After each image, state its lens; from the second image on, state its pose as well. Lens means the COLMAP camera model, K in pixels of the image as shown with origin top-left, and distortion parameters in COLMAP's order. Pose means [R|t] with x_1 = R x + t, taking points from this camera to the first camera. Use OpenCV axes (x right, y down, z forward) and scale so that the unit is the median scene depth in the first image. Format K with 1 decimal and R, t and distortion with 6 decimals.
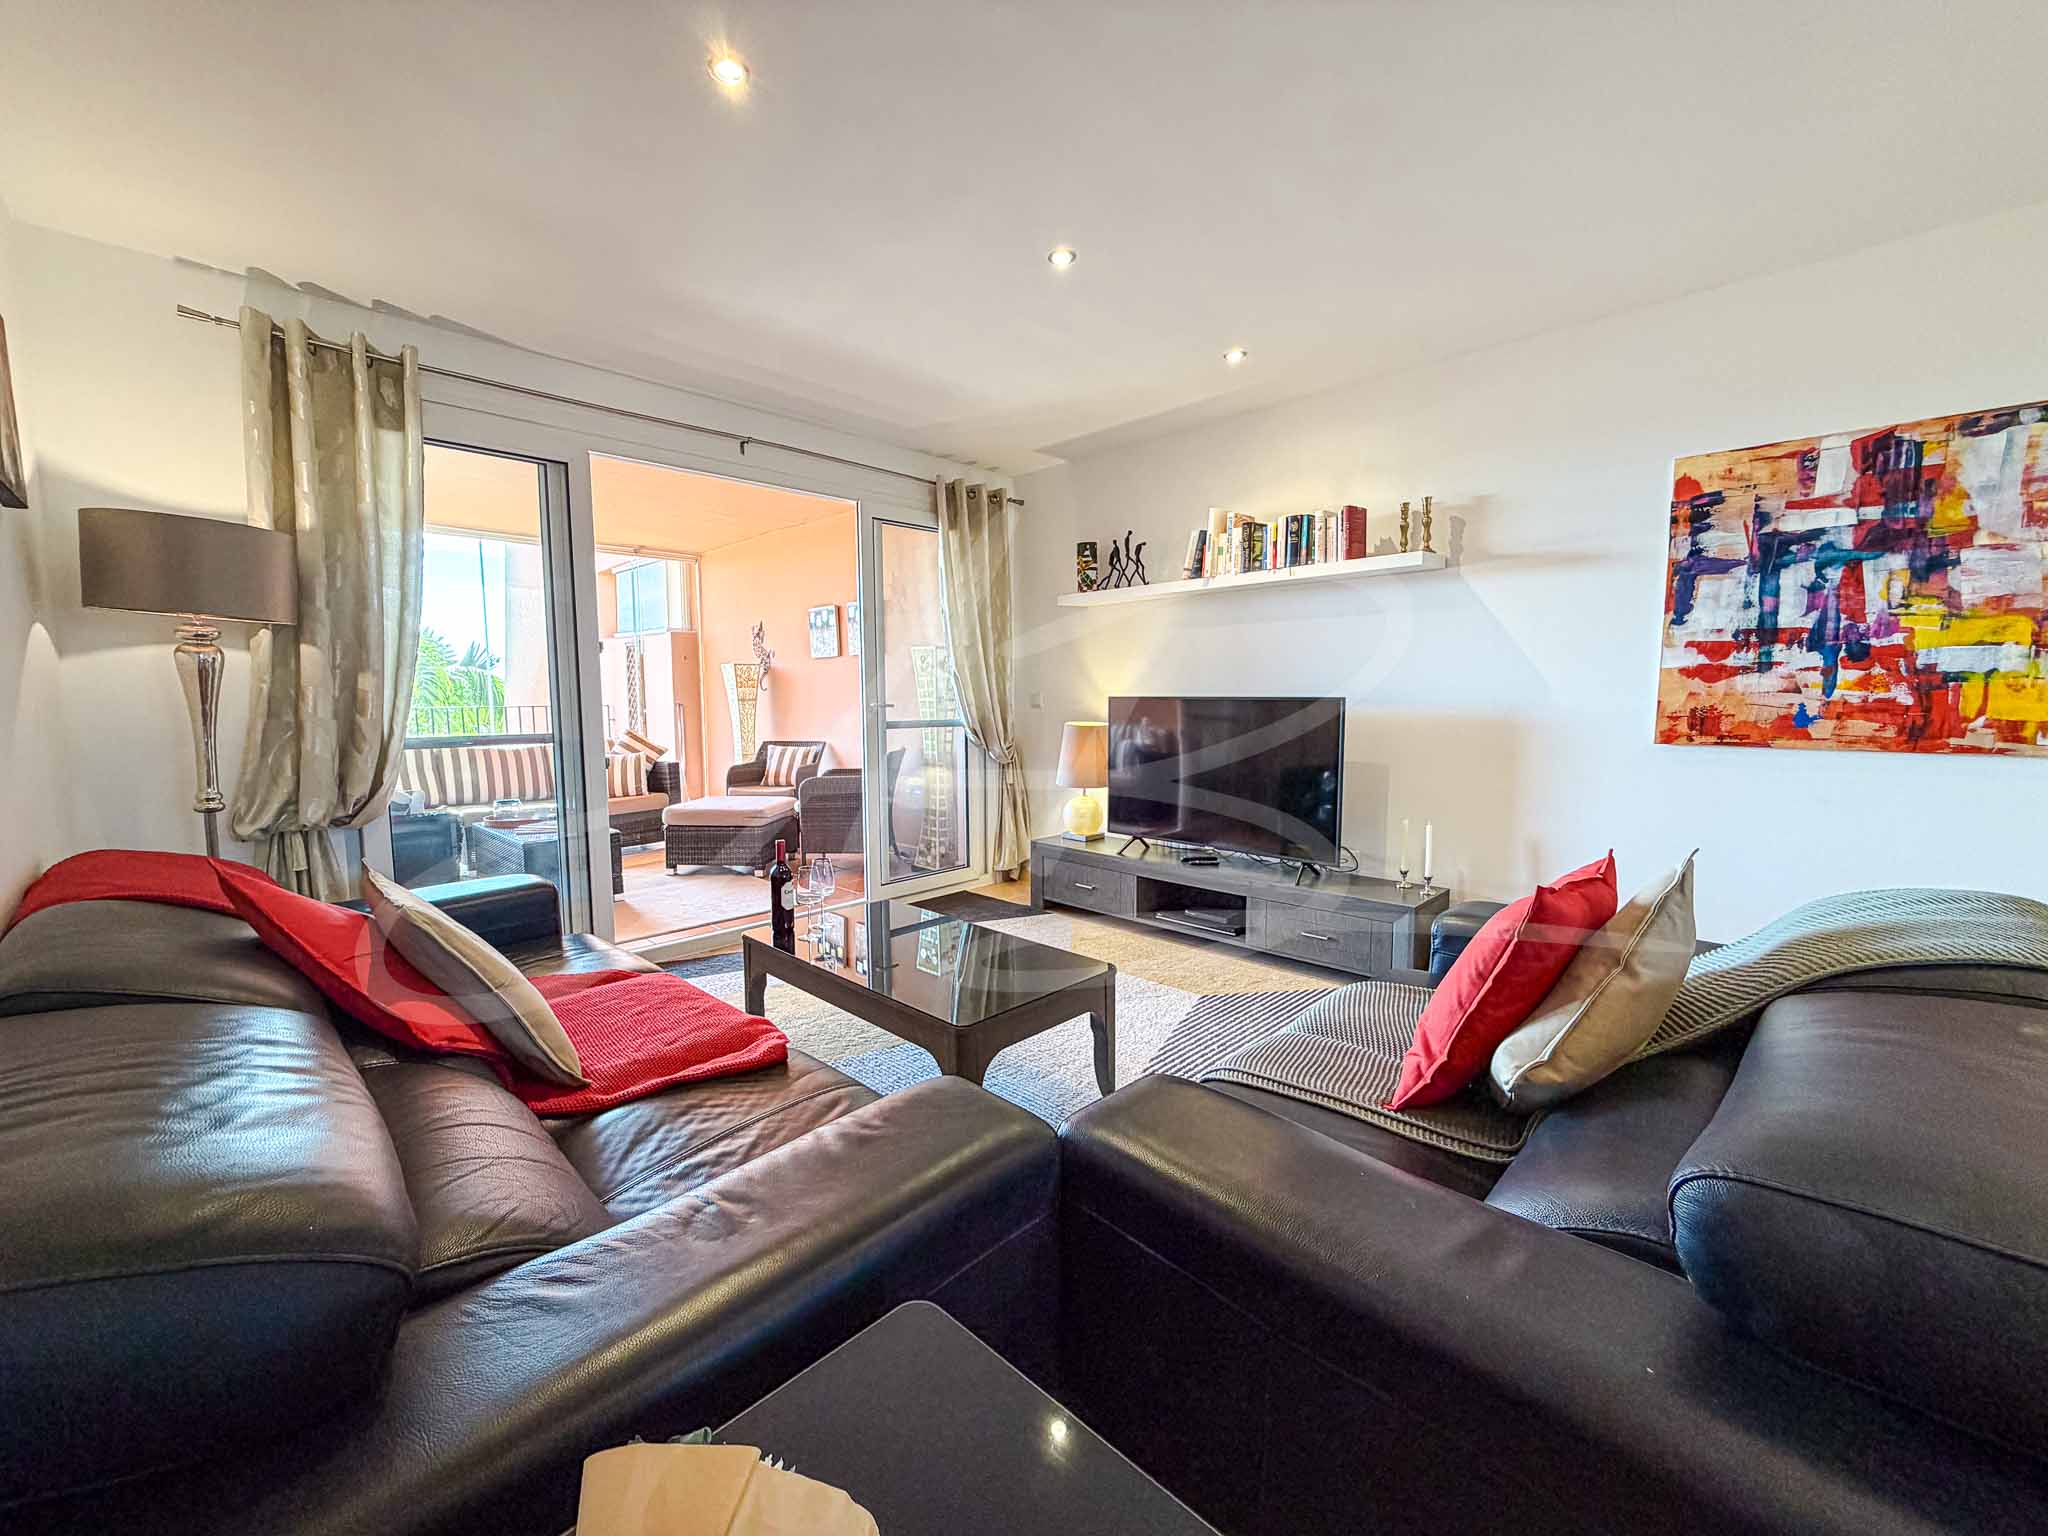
lens RADIAL K [[819.7, 0, 1016.3], [0, 819.7, 768.8], [0, 0, 1]] dist [0.000549, 0.000118]
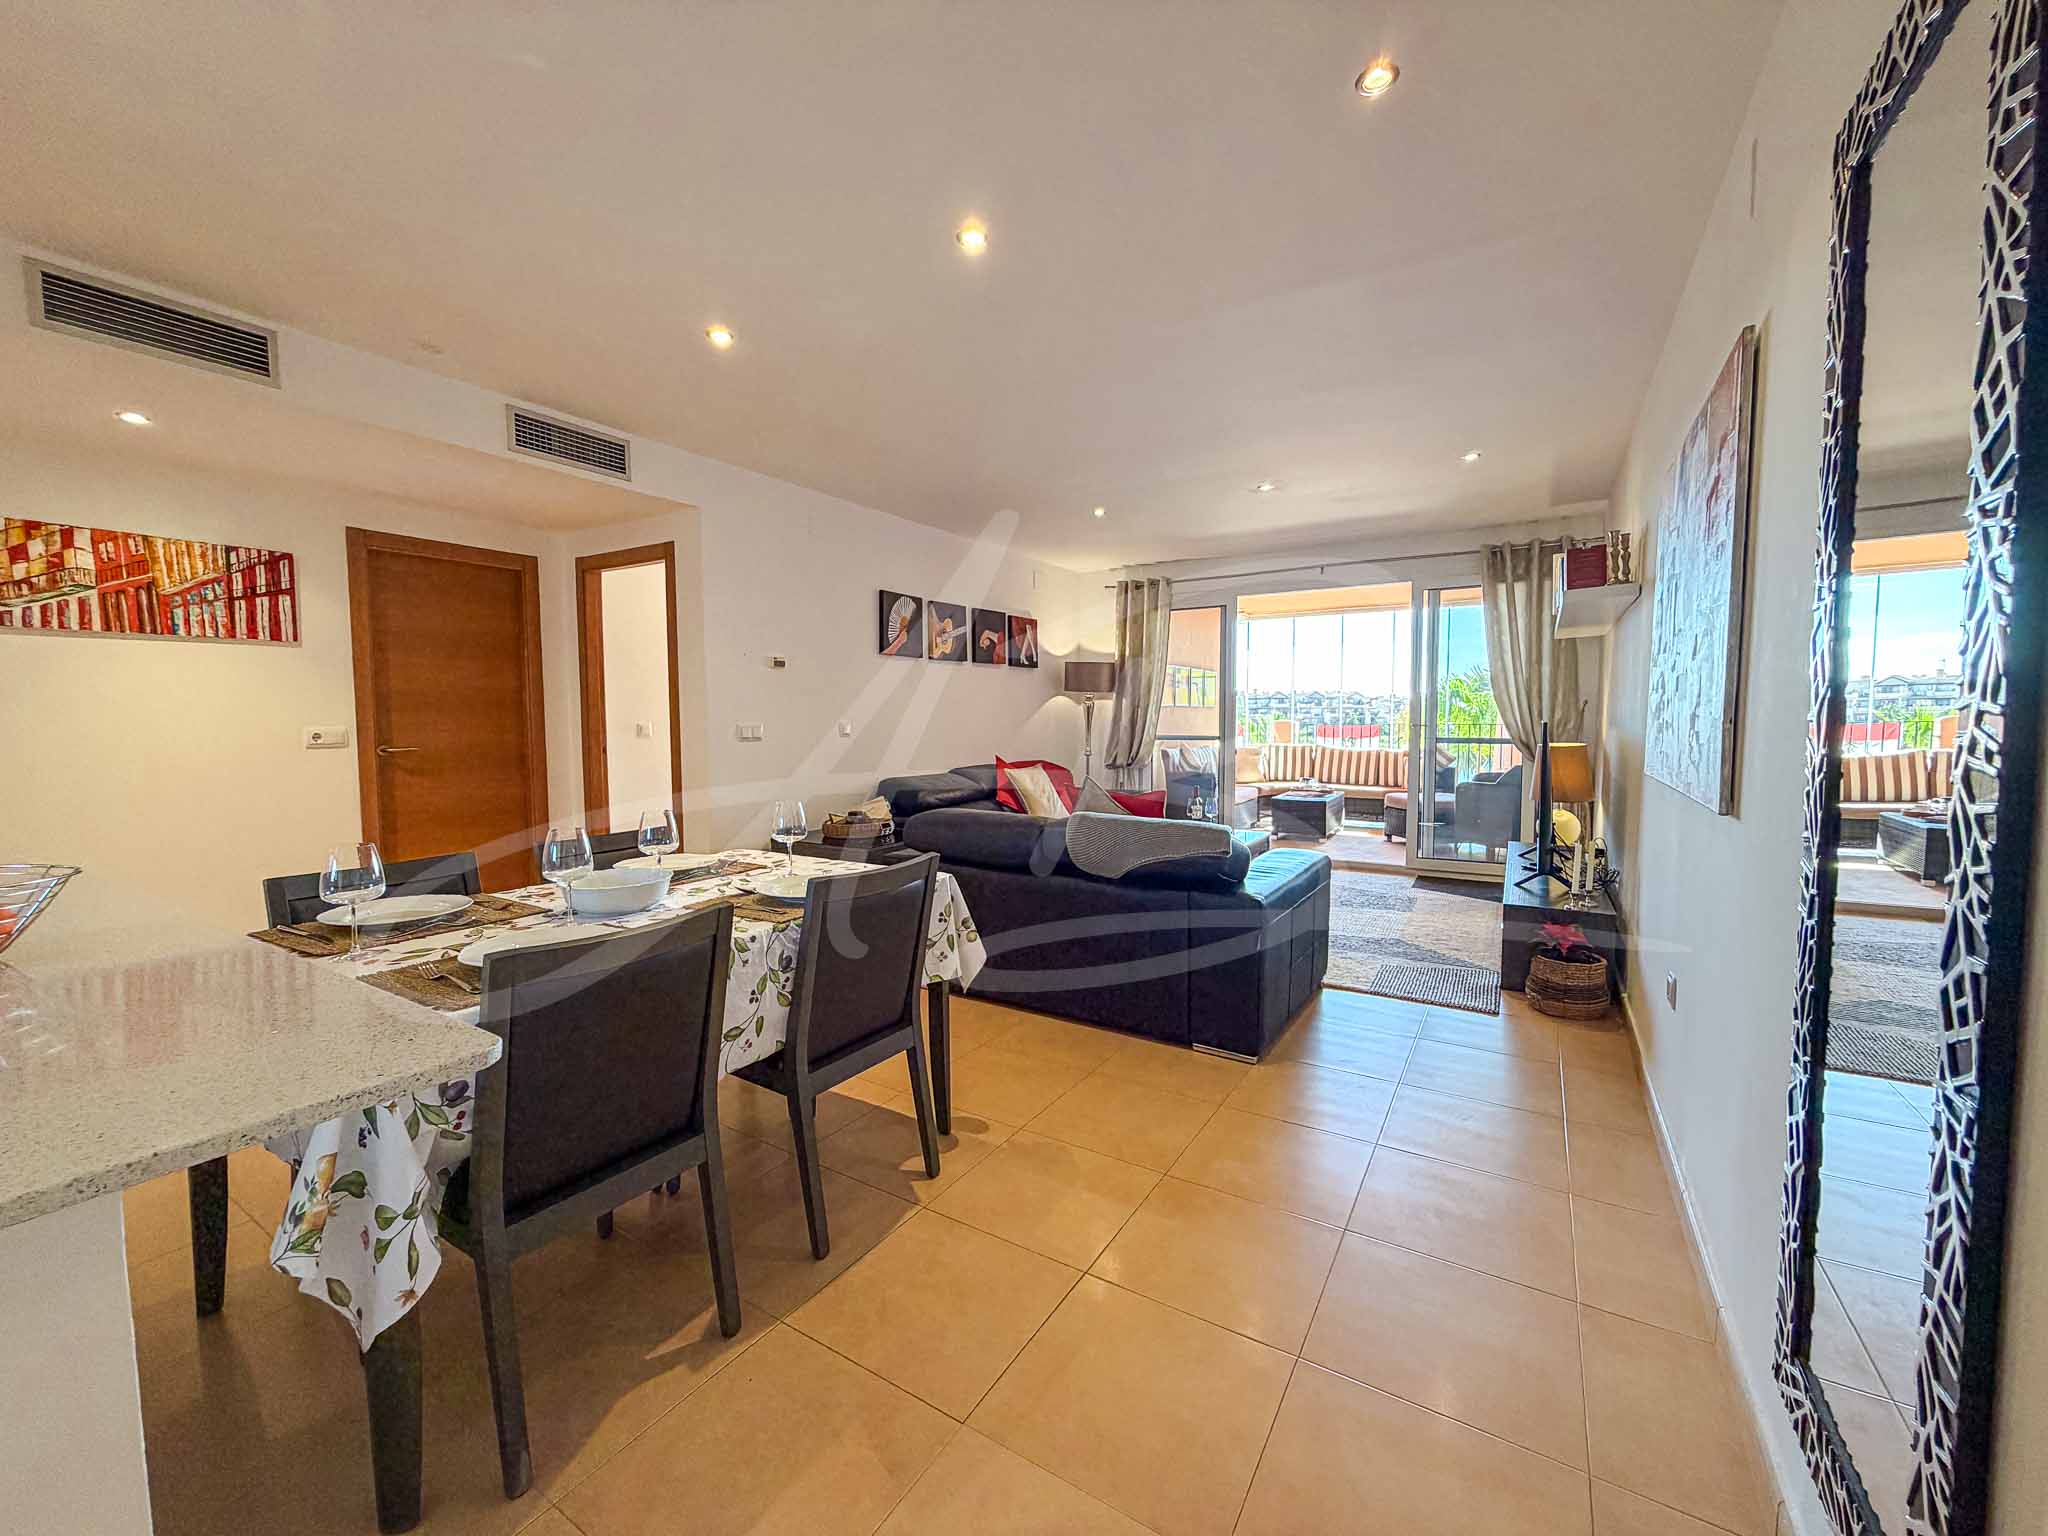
lens RADIAL K [[815.9, 0, 1019.9], [0, 815.9, 769.7], [0, 0, 1]] dist [0.000282, 0.000155]
pose [[0.224734, 0.067420, -0.972085, 1.341980], [-0.091954, 0.994619, 0.047724, -0.008912], [0.970072, 0.078662, 0.229725, 0.055257]]
